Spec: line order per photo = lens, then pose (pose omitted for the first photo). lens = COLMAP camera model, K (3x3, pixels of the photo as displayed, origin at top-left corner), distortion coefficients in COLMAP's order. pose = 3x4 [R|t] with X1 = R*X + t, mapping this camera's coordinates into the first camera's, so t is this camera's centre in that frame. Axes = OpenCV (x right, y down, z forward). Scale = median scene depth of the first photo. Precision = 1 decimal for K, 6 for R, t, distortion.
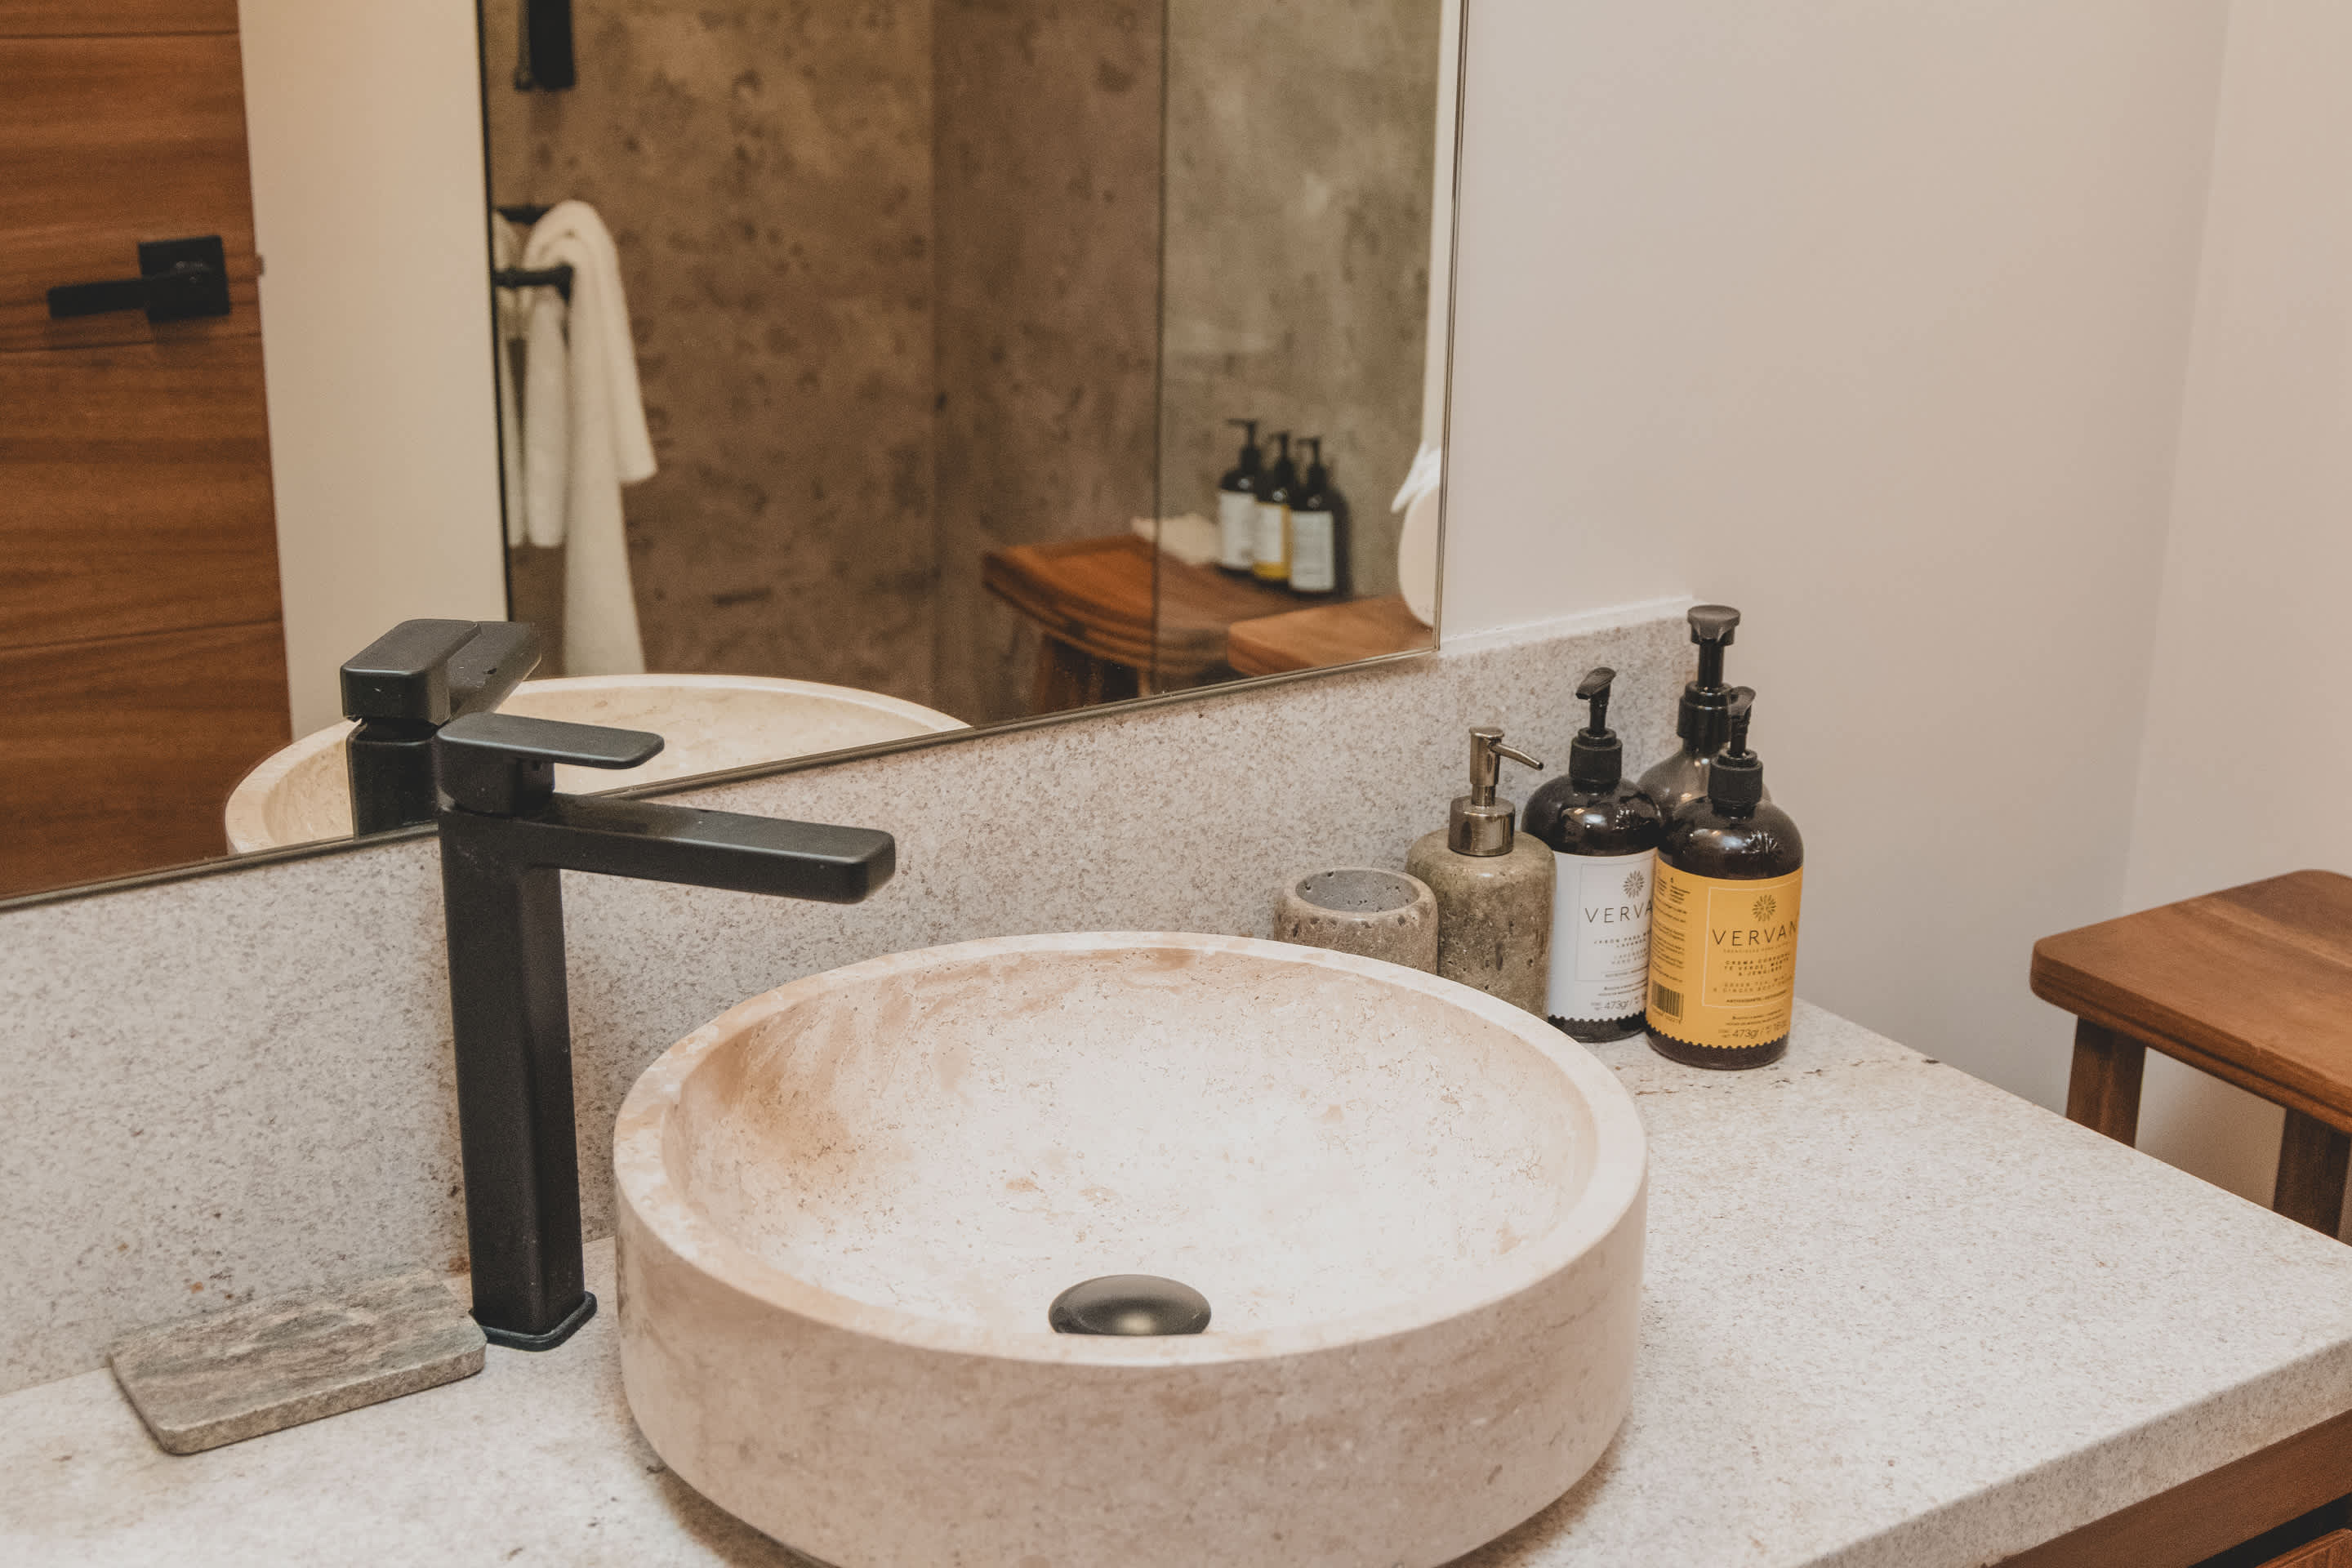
lens RADIAL K [[3109.5, 0, 1176.0], [0, 3109.5, 784.0], [0, 0, 1]] dist [0.009940, -0.110661]
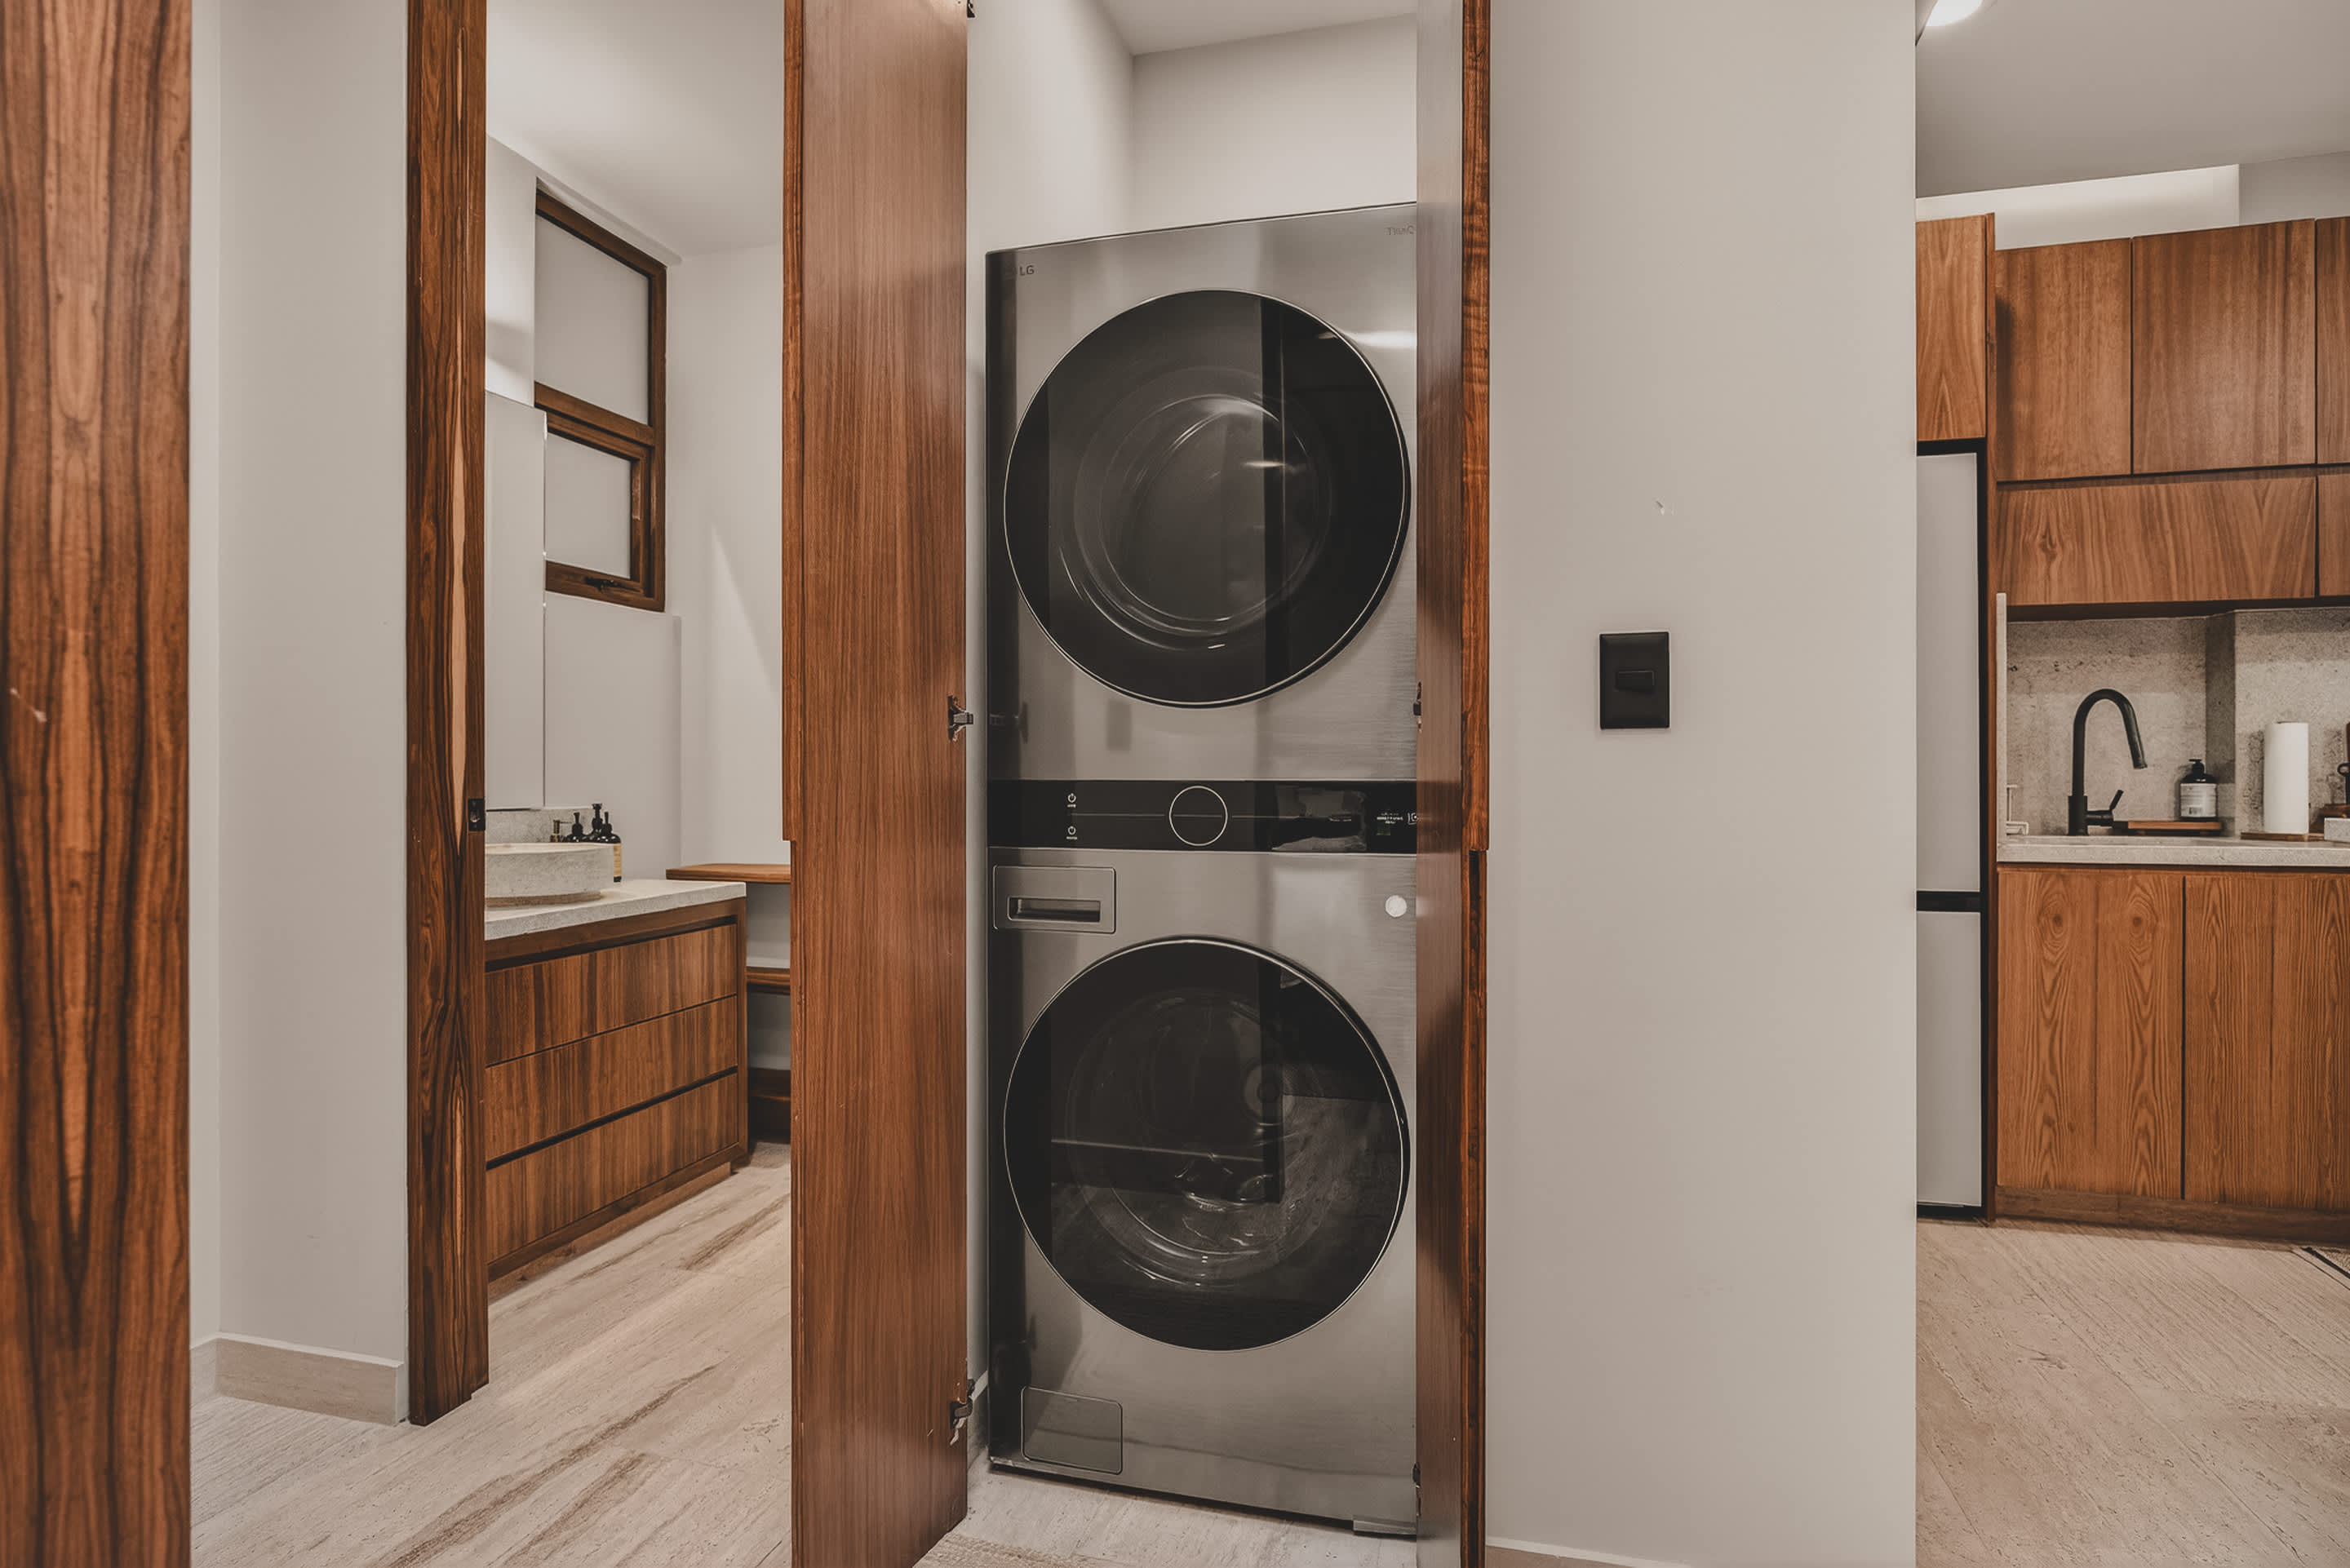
lens RADIAL K [[1206.6, 0, 1175.0], [0, 1206.6, 784.0], [0, 0, 1]] dist [-0.003932, -0.001663]
pose [[0.750700, -0.020777, 0.660316, -0.501200], [0.218424, 0.951101, -0.218396, 0.650514], [-0.623490, 0.308179, 0.718530, -1.249079]]
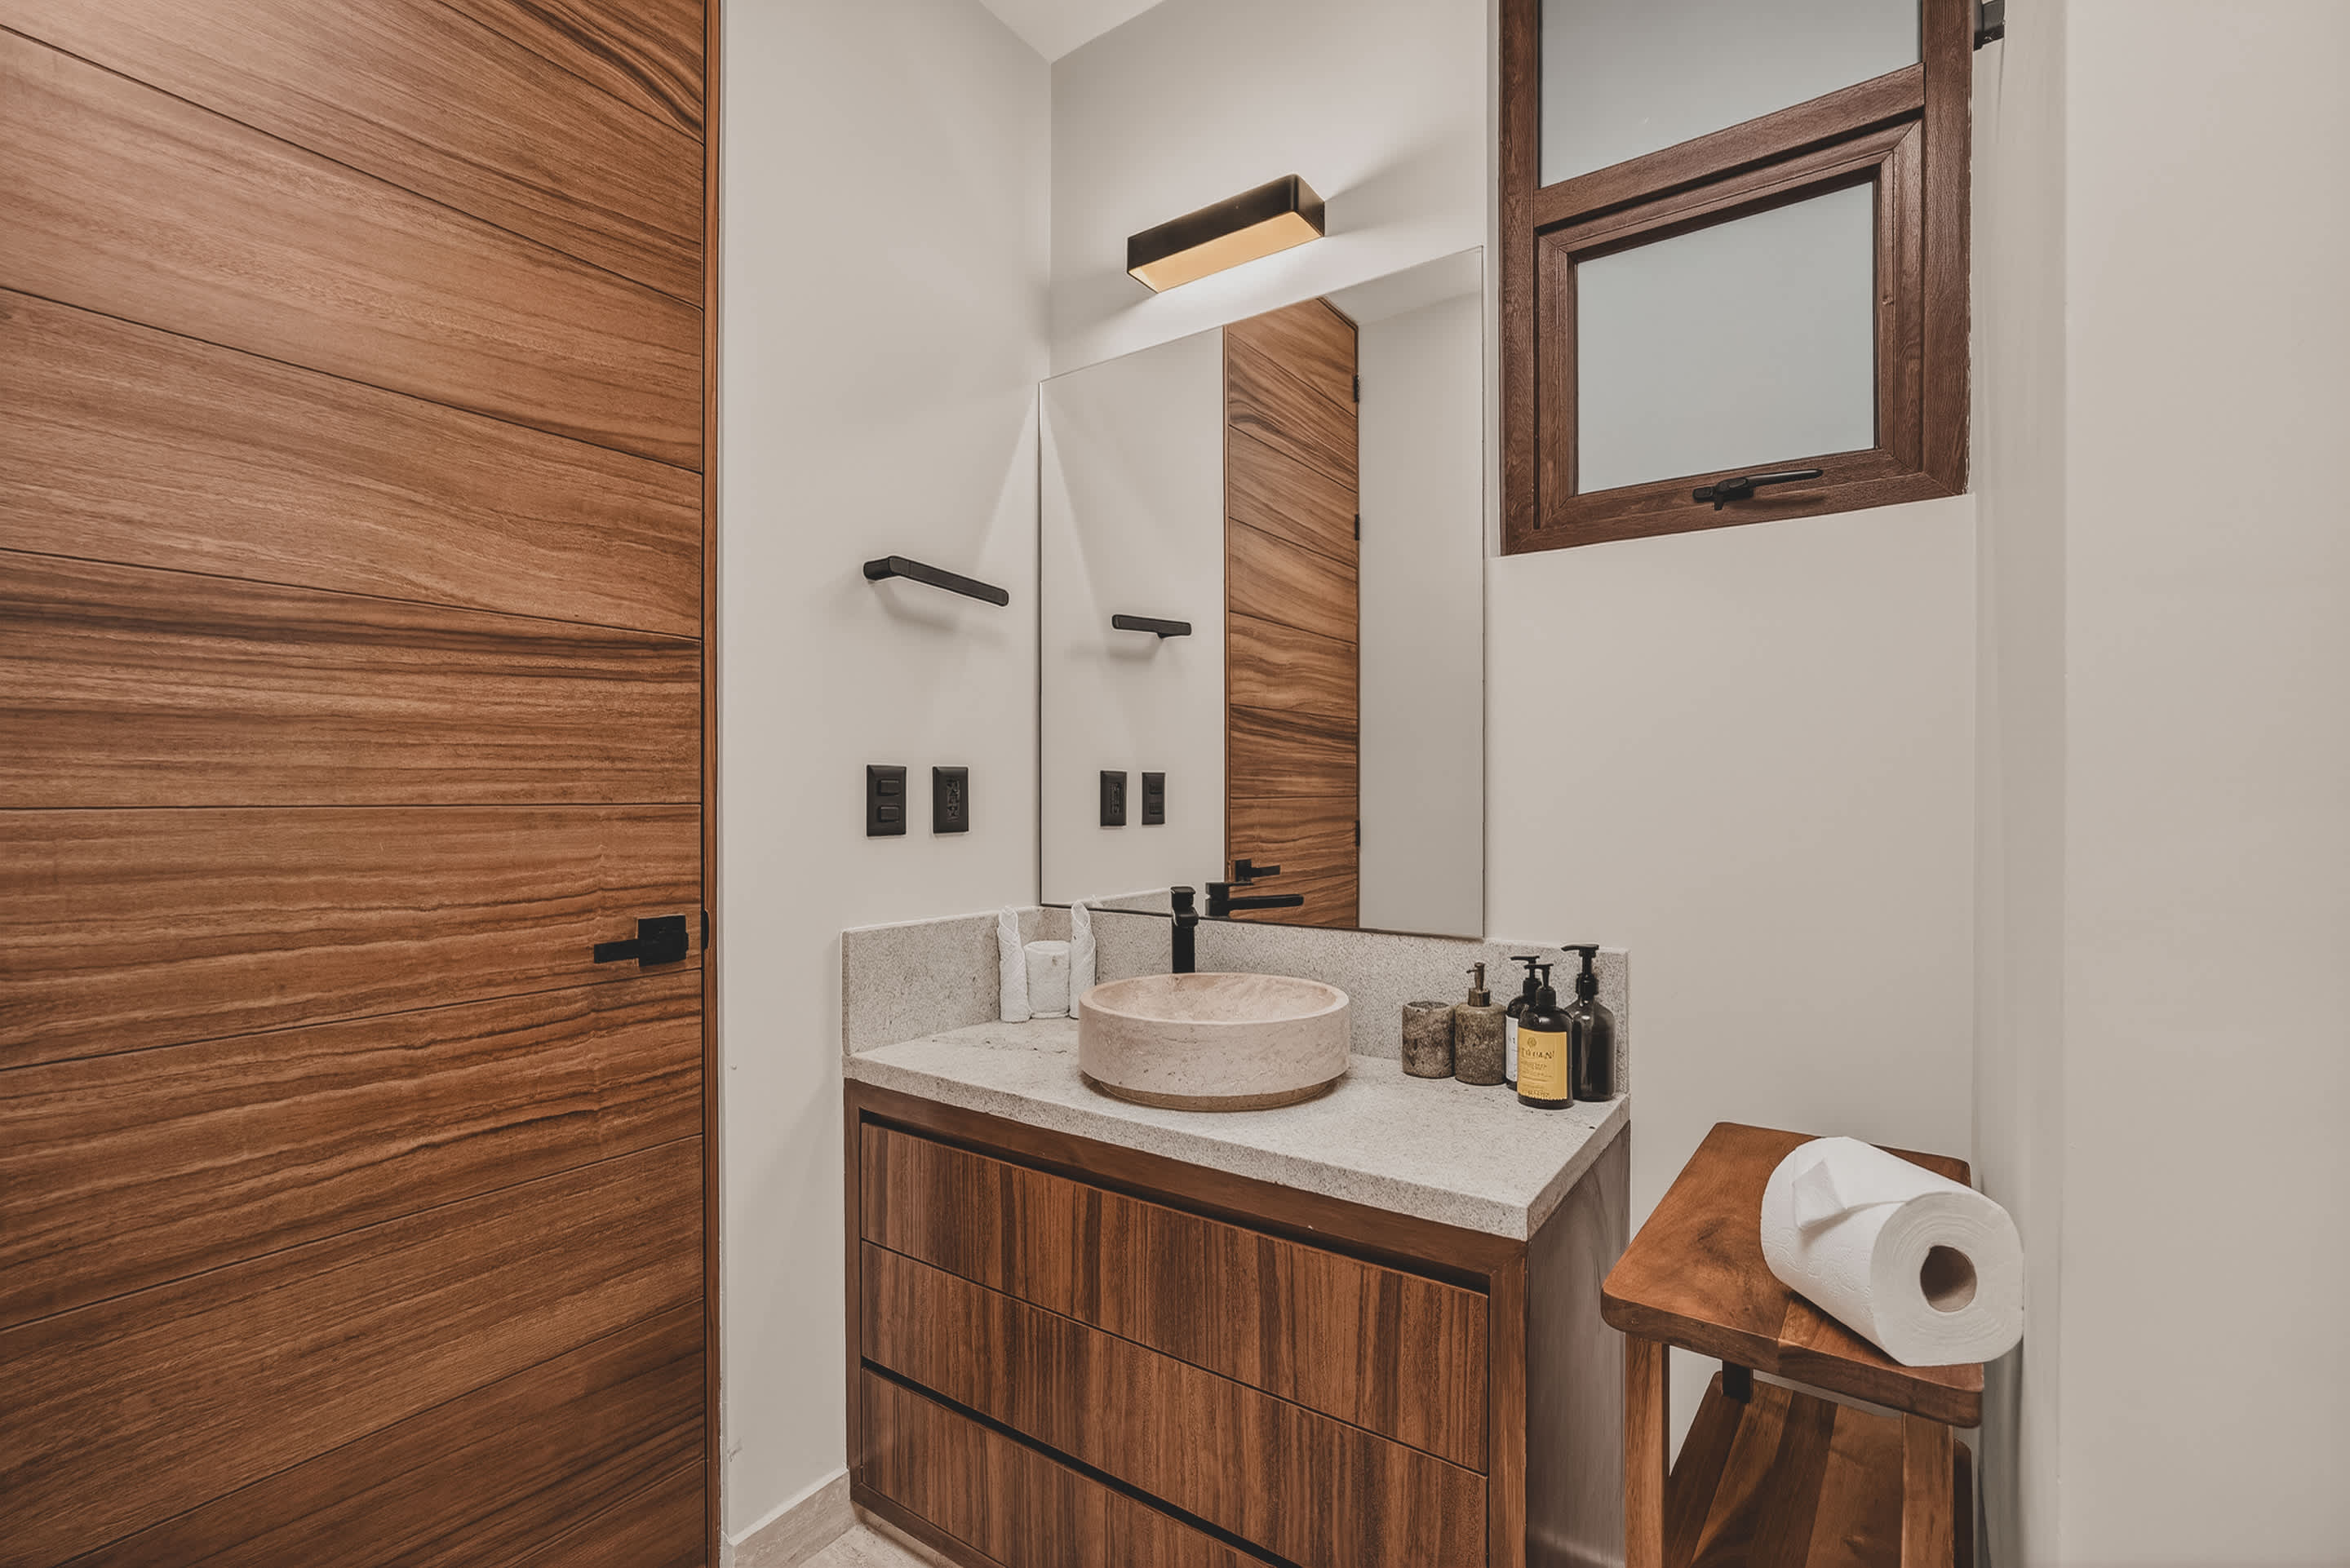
lens RADIAL K [[1029.5, 0, 1177.4], [0, 1029.5, 790.7], [0, 0, 1]] dist [-0.022981, 0.010591]
pose [[0.359840, -0.020832, -0.932782, 0.993378], [-0.285008, 0.949510, -0.131153, 0.038535], [0.888418, 0.313045, 0.335734, 0.386065]]
